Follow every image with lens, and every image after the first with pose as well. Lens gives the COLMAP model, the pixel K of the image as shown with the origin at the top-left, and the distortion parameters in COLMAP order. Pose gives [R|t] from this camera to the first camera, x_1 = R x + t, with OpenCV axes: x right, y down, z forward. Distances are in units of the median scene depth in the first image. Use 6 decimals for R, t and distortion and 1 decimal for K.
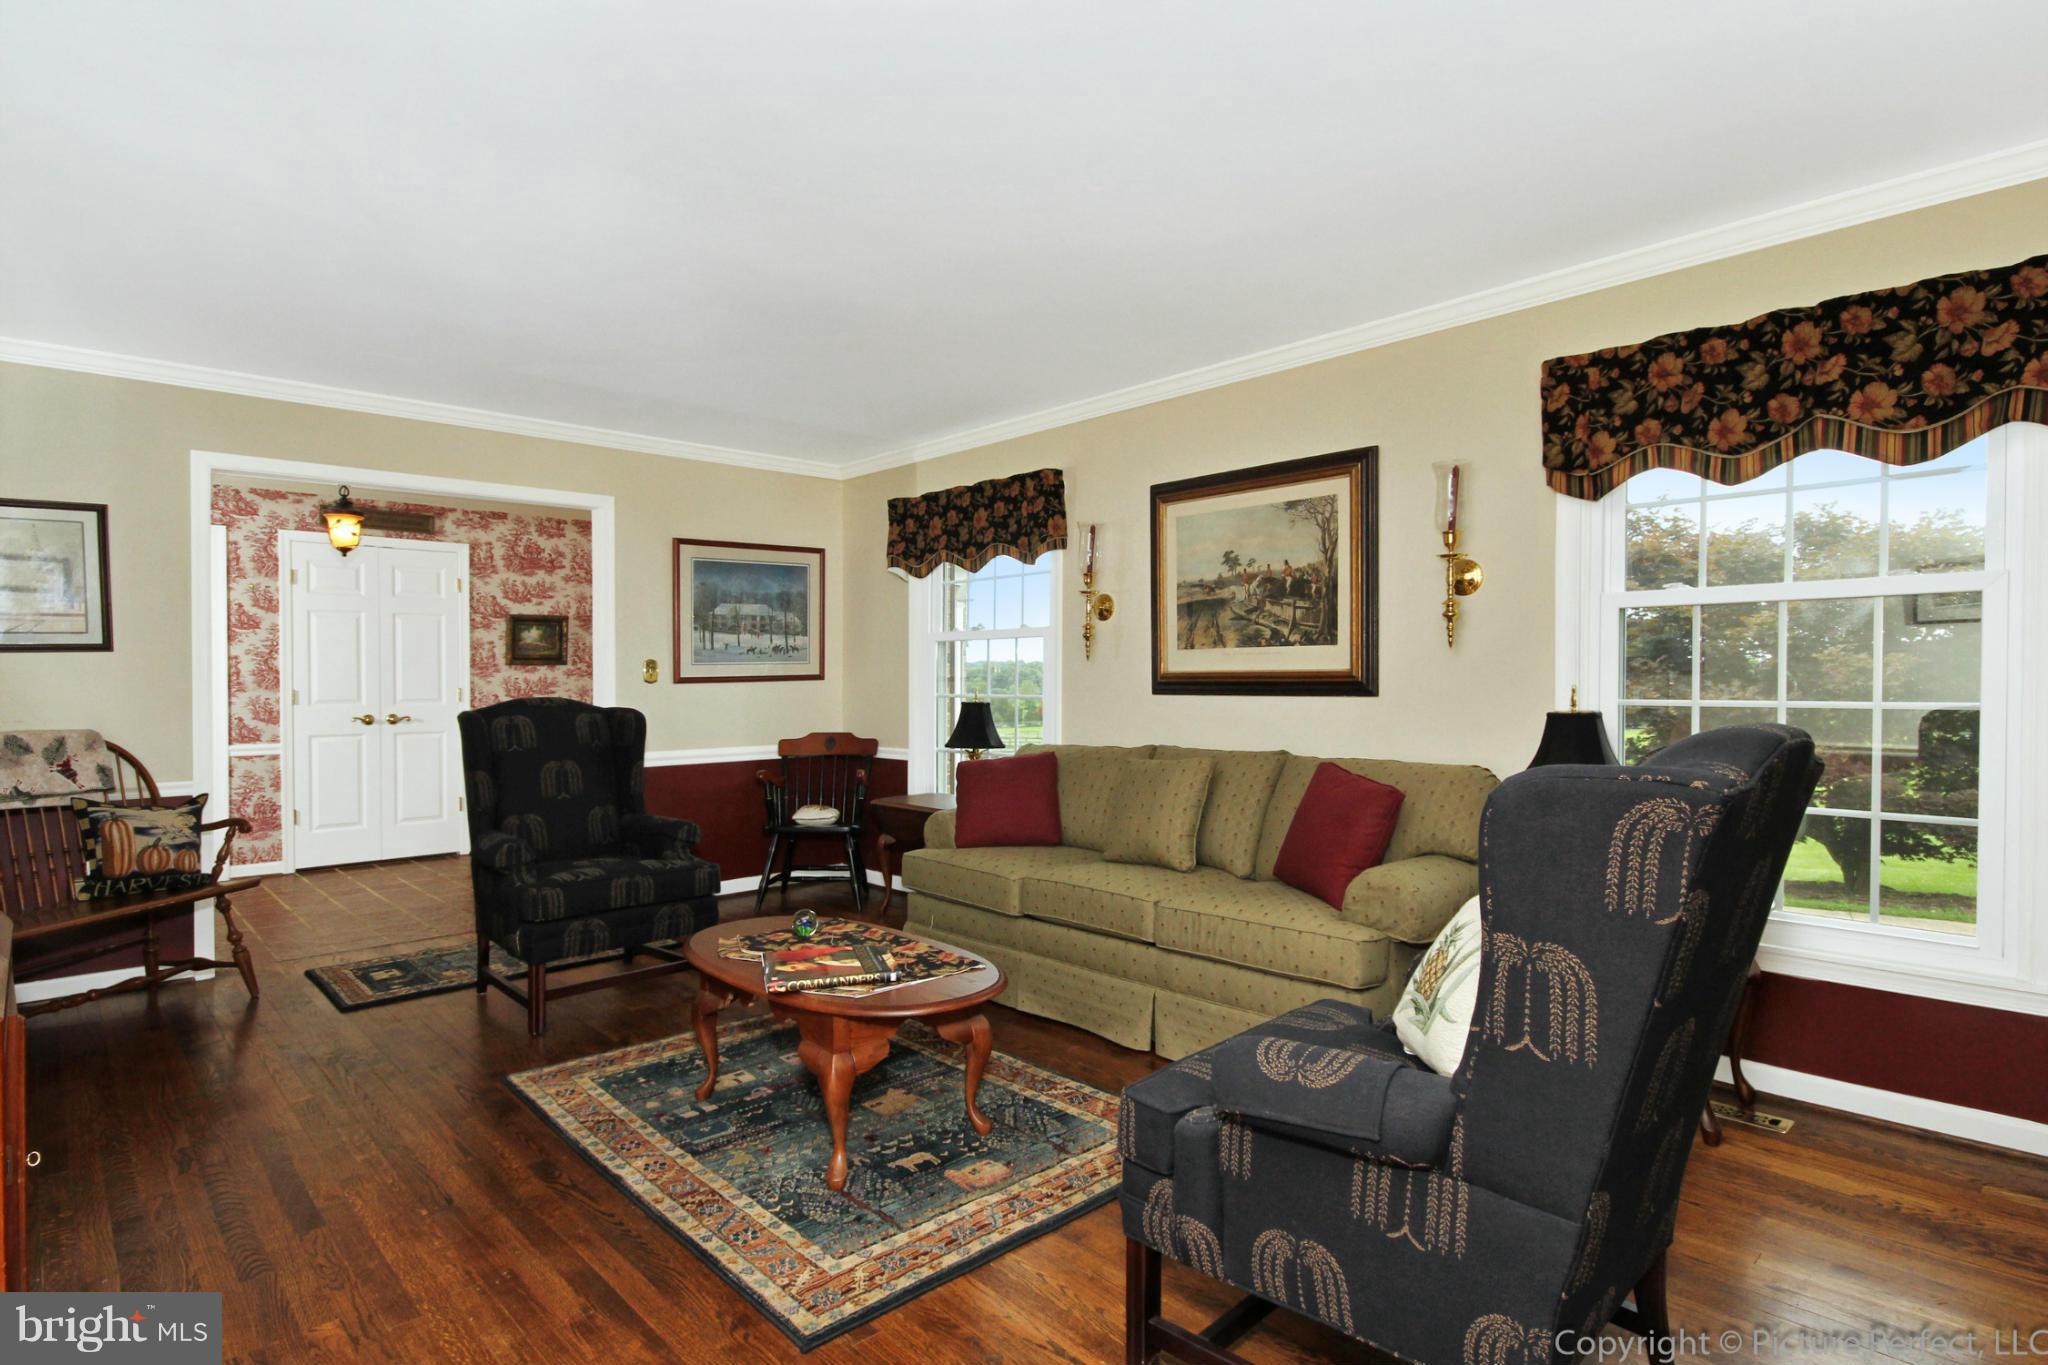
lens RADIAL K [[1063.6, 0, 1024.0], [0, 1063.6, 682.5], [0, 0, 1]] dist [0.000828, 0.001058]
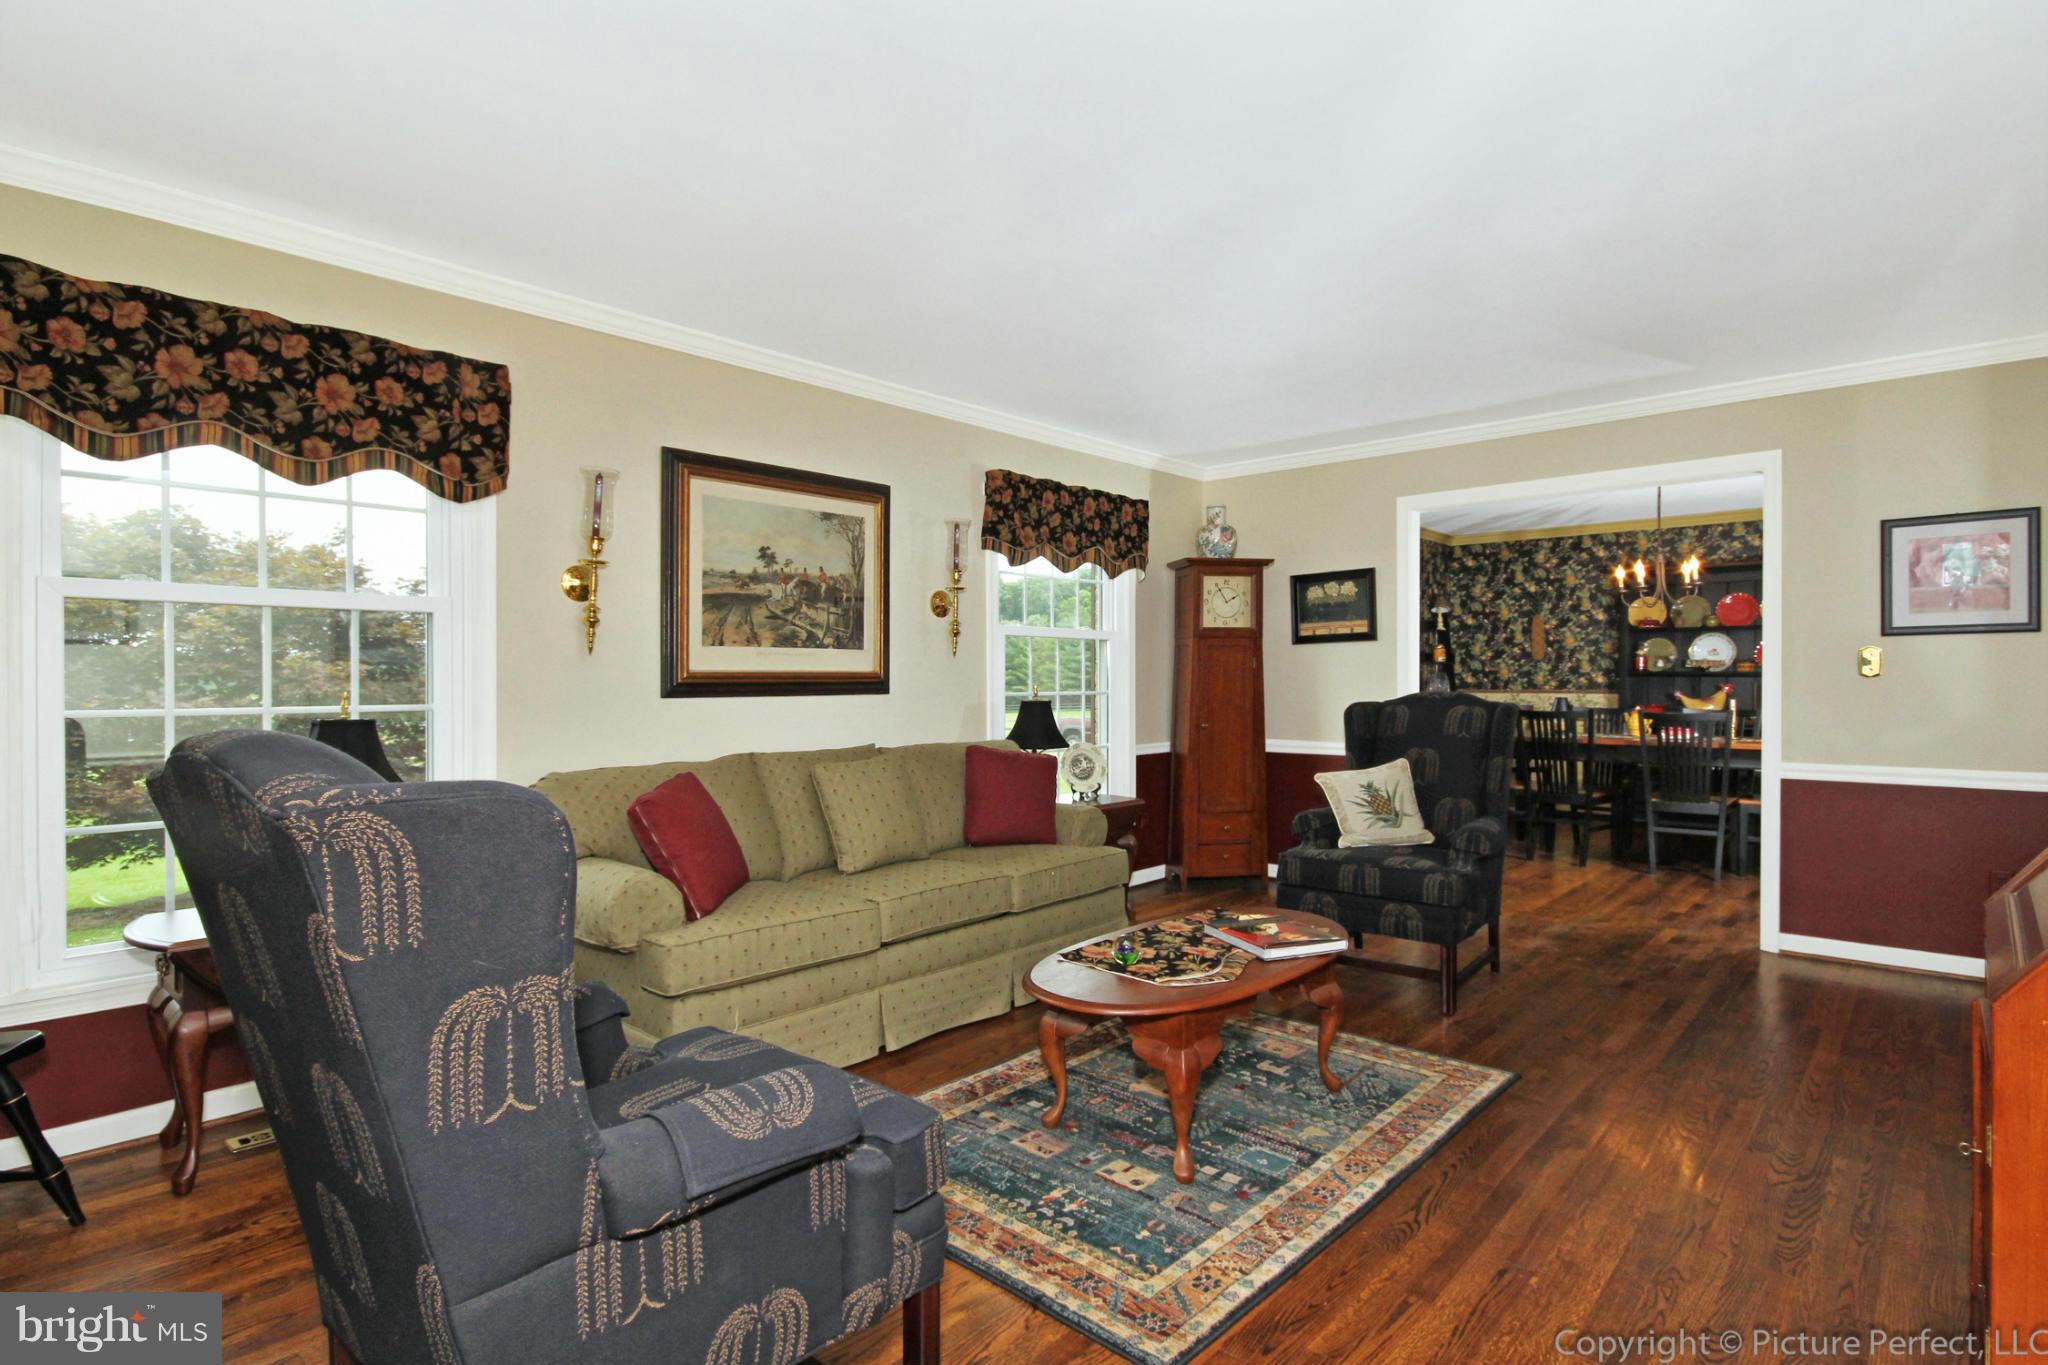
lens RADIAL K [[1106.0, 0, 1024.0], [0, 1106.0, 682.5], [0, 0, 1]] dist [0.007408, 0.000555]
pose [[-0.114043, 0.001403, 0.993475, -0.868869], [0.008125, 0.999967, -0.000479, 0.001979], [-0.993443, 0.008017, -0.114050, 0.925534]]
